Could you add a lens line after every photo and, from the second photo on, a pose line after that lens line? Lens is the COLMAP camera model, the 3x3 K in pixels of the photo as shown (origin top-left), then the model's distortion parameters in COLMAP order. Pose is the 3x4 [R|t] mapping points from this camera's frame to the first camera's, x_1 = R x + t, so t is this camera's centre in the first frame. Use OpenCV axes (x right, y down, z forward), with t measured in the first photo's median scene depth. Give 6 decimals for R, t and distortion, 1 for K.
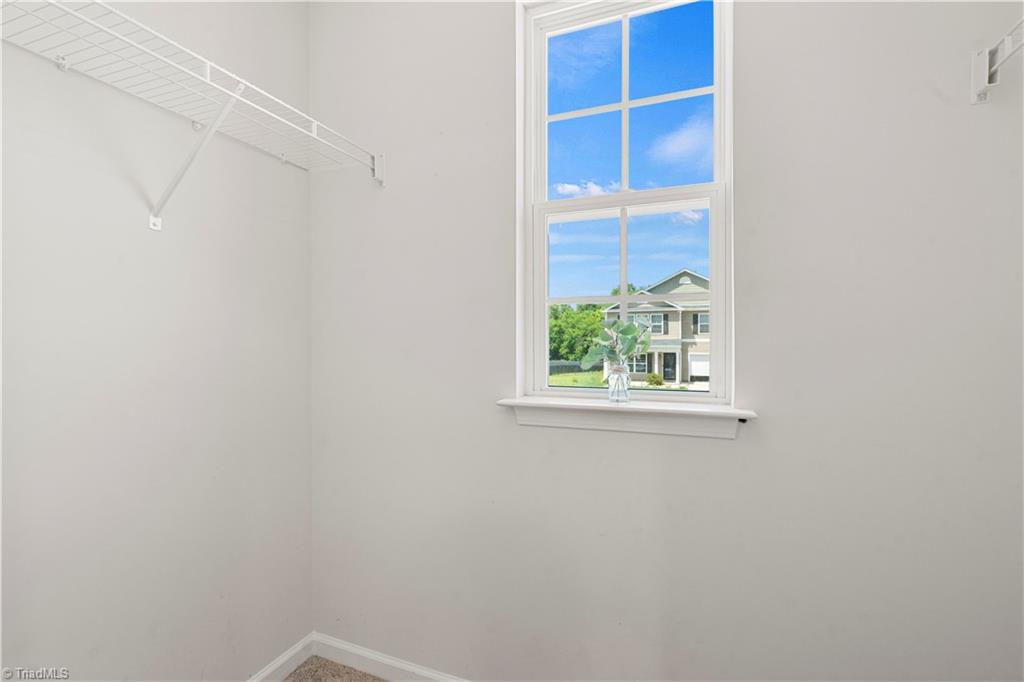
lens RADIAL K [[468.7, 0, 510.4], [0, 468.7, 341.2], [0, 0, 1]] dist [0.000692, -0.000017]
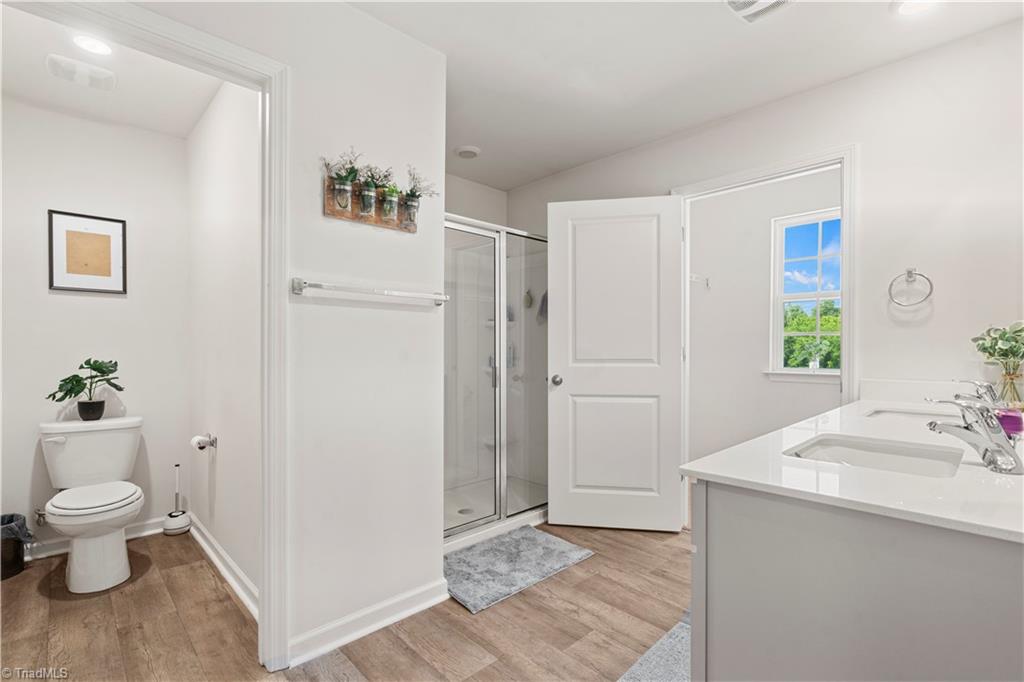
lens RADIAL K [[468.7, 0, 515.5], [0, 468.7, 347.8], [0, 0, 1]] dist [0.000692, -0.000017]
pose [[0.911866, 0.012678, -0.410291, -0.204836], [-0.013873, 0.999904, 0.000064, 0.010710], [0.410253, 0.005634, 0.911954, -1.960858]]
